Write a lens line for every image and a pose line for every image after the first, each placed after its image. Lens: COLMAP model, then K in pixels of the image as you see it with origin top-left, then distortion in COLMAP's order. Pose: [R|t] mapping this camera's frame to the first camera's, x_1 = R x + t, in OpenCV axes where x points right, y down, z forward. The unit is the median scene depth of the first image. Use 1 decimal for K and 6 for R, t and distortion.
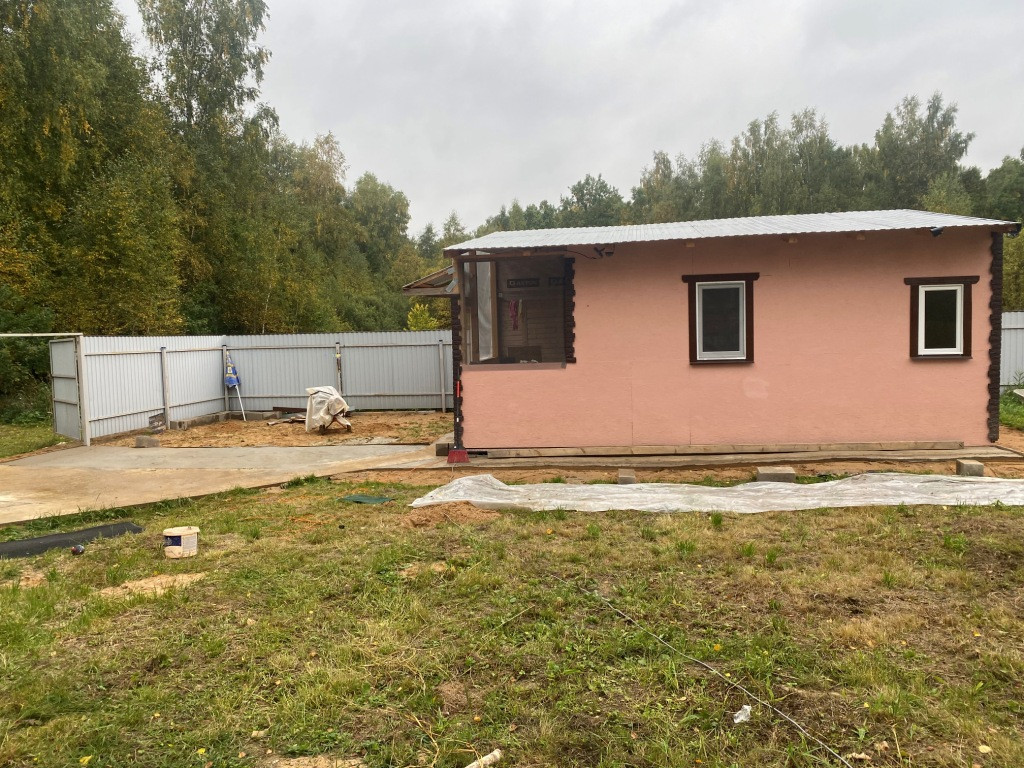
lens RADIAL K [[760.6, 0, 512.0], [0, 760.6, 384.0], [0, 0, 1]] dist [-0.005188, -0.006462]
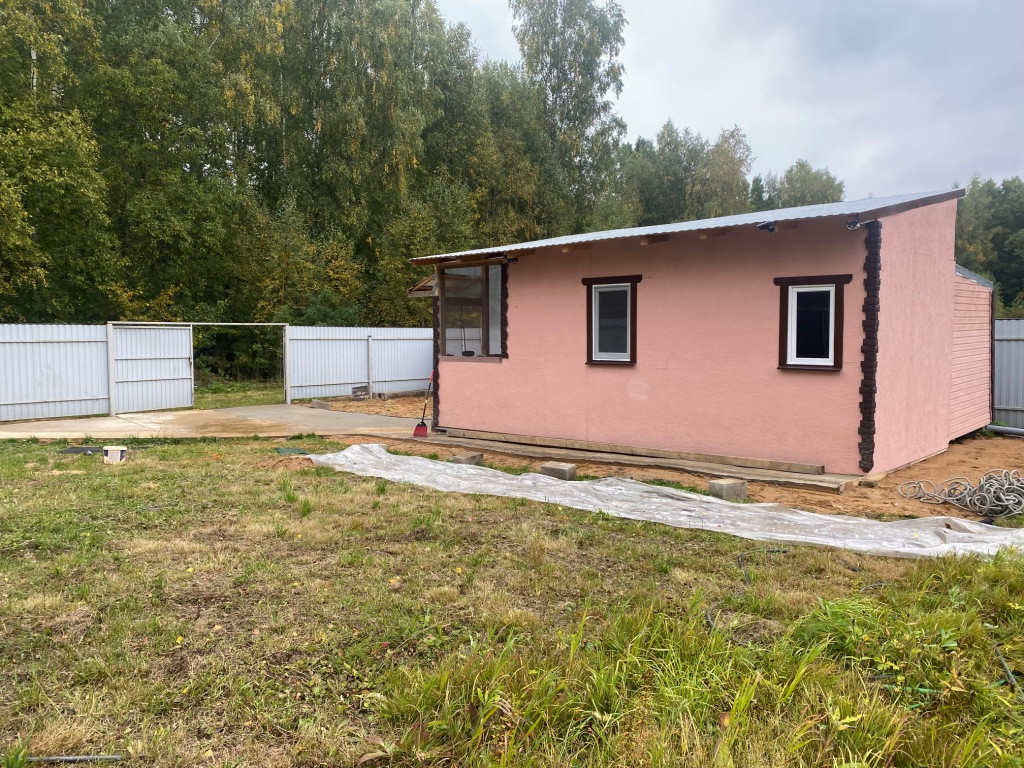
lens RADIAL K [[760.6, 0, 512.0], [0, 760.6, 384.0], [0, 0, 1]] dist [-0.005188, -0.006462]
pose [[0.829190, 0.060423, -0.555691, 0.733864], [-0.055232, 0.998132, 0.026117, -0.019832], [0.556231, 0.009036, 0.830979, 0.077068]]
